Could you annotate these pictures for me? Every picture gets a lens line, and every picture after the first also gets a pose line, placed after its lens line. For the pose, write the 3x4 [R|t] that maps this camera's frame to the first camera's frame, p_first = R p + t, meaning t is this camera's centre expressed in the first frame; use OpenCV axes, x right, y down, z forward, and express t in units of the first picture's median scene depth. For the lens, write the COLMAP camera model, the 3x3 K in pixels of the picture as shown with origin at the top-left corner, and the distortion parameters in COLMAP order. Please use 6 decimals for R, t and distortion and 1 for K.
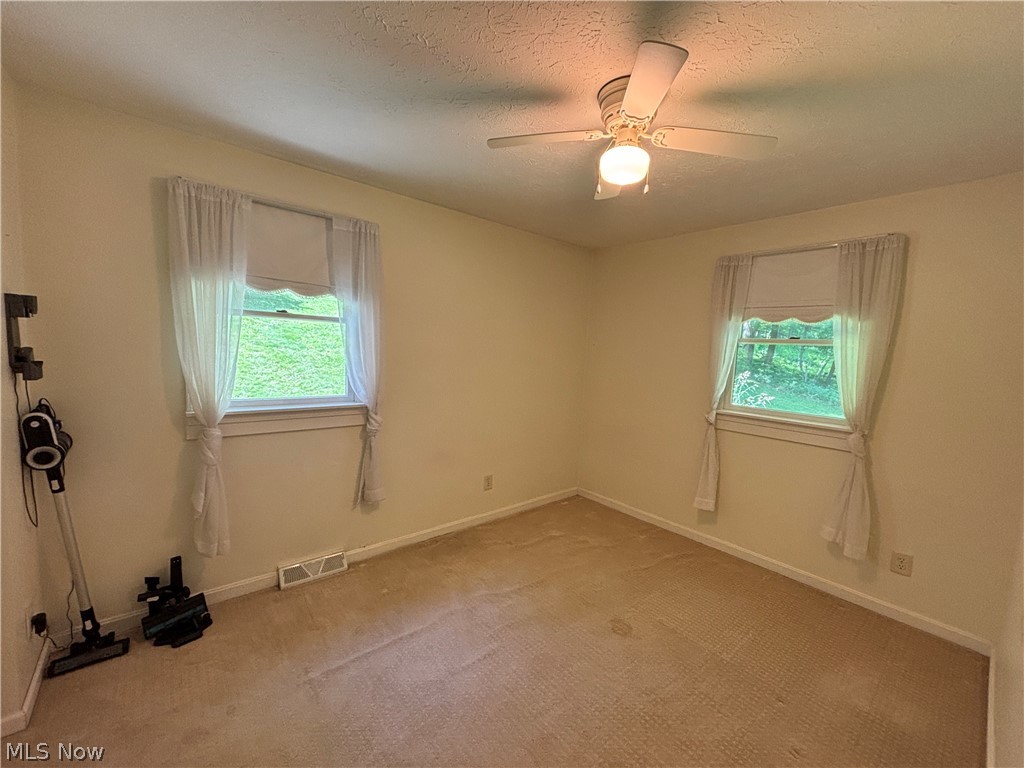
lens RADIAL K [[410.7, 0, 512.0], [0, 410.7, 384.0], [0, 0, 1]] dist [-0.001271, -0.000139]
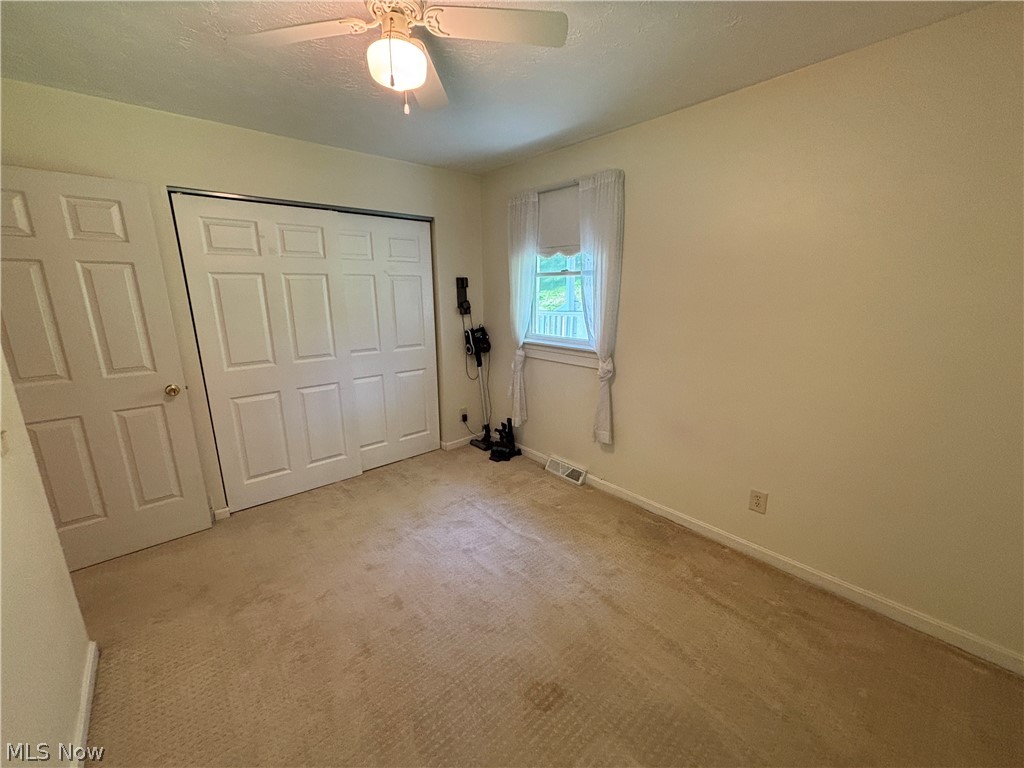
lens RADIAL K [[410.5, 0, 510.6], [0, 410.5, 392.5], [0, 0, 1]] dist [0.000613, 0.000070]
pose [[0.004863, 0.208763, -0.977954, 0.818144], [-0.081463, 0.974798, 0.207684, -0.055474], [0.996665, 0.078657, 0.021747, 0.849024]]
